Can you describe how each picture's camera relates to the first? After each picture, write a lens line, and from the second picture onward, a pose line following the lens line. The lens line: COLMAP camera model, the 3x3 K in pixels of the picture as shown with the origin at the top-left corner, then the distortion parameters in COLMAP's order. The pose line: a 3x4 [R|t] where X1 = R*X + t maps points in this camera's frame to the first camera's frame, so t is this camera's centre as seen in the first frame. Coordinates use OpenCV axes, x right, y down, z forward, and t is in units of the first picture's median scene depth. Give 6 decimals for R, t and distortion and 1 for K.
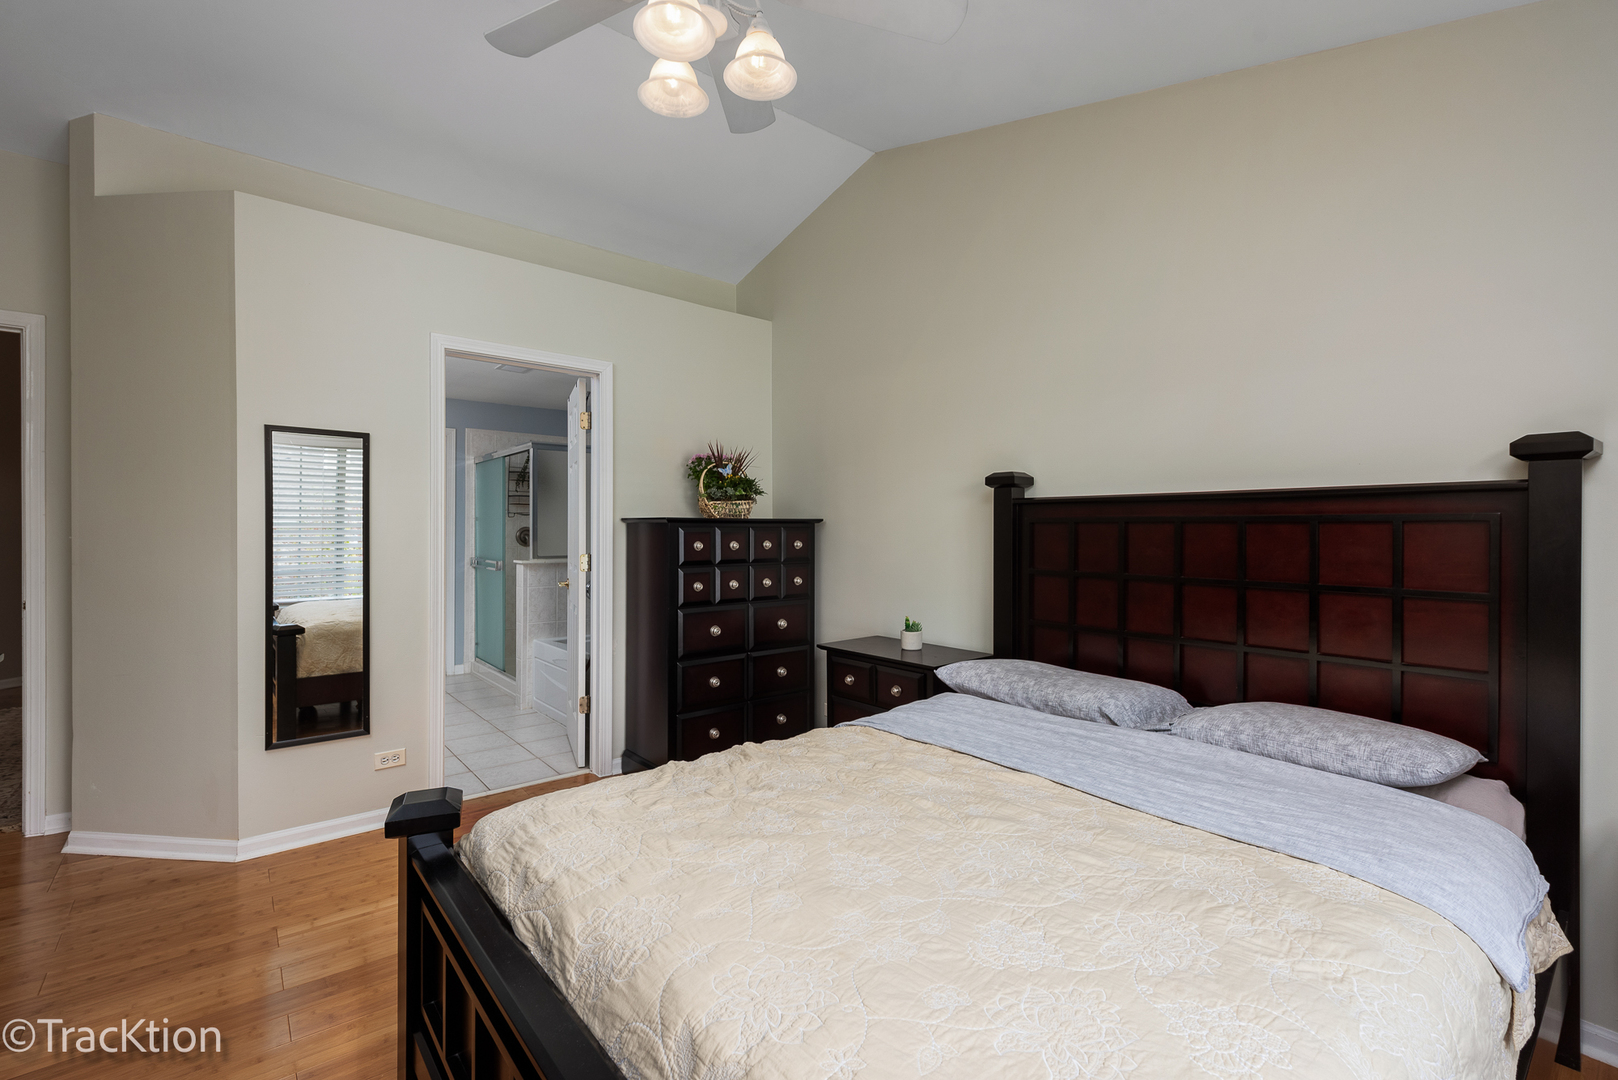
lens RADIAL K [[717.9, 0, 811.1], [0, 717.9, 530.0], [0, 0, 1]] dist [0.004304, -0.000119]
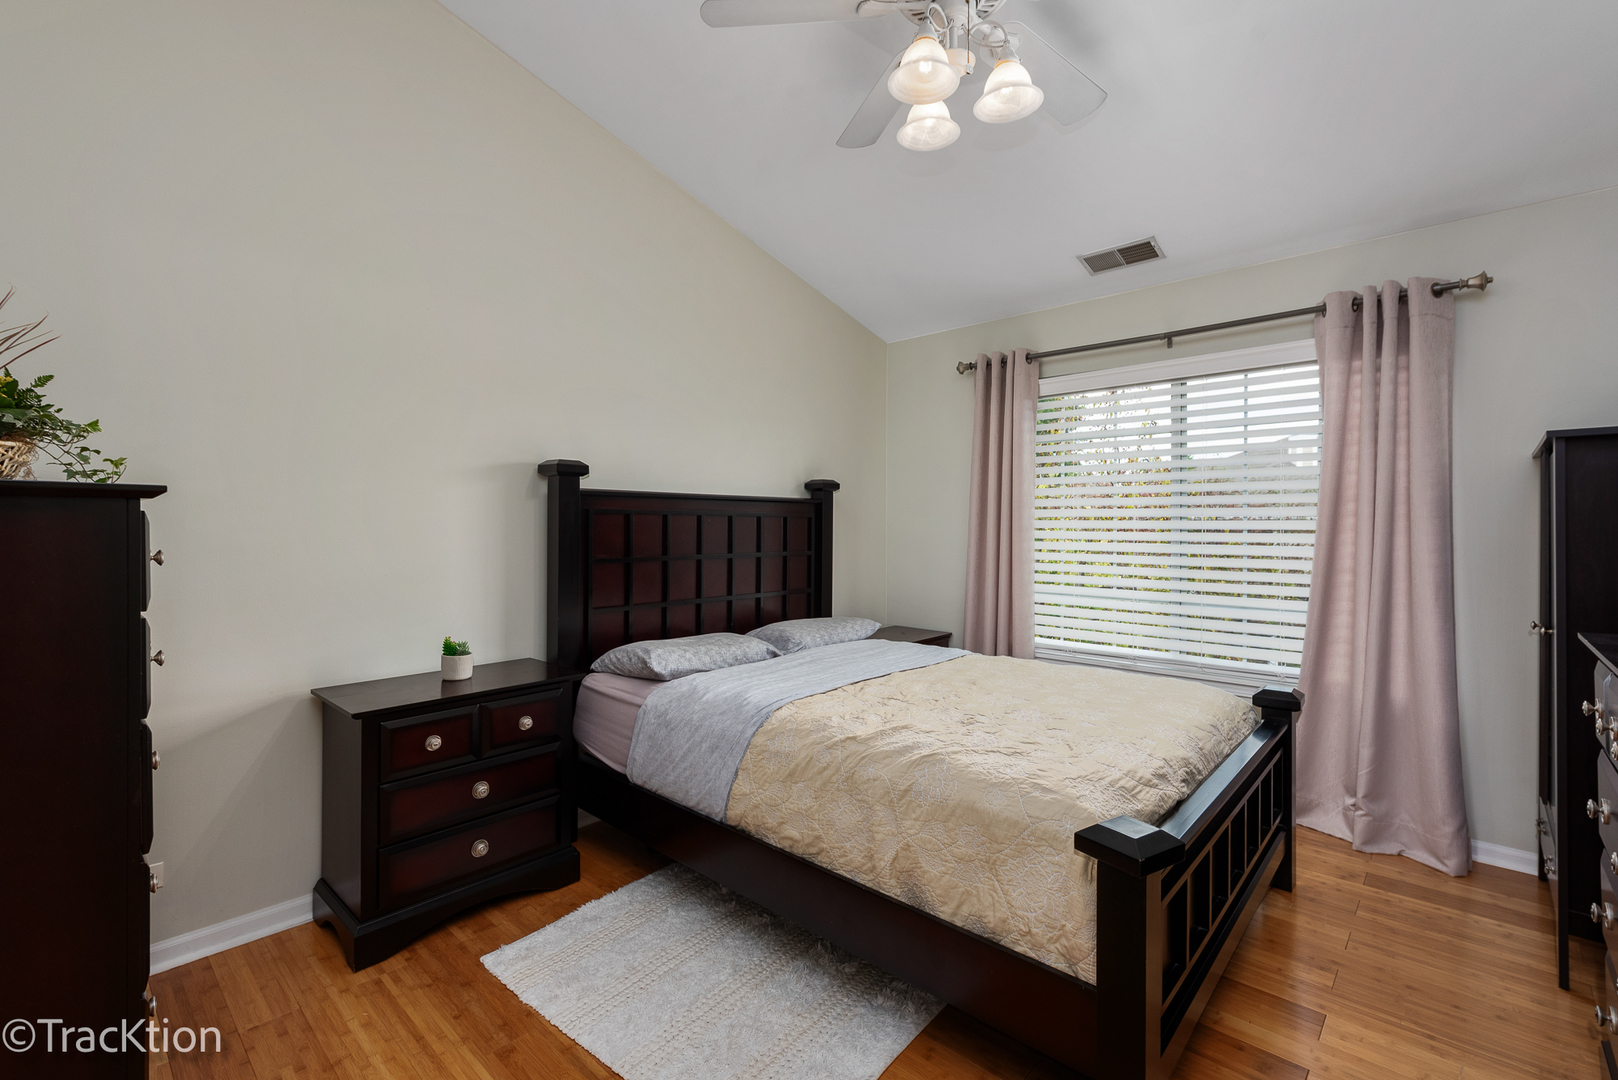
lens RADIAL K [[708.7, 0, 805.3], [0, 708.7, 525.2], [0, 0, 1]] dist [0.002018, -0.000391]
pose [[-0.132050, -0.004724, 0.991232, -0.827968], [-0.000281, 0.999989, 0.004728, 0.000273], [-0.991243, 0.000346, -0.132050, 0.933260]]
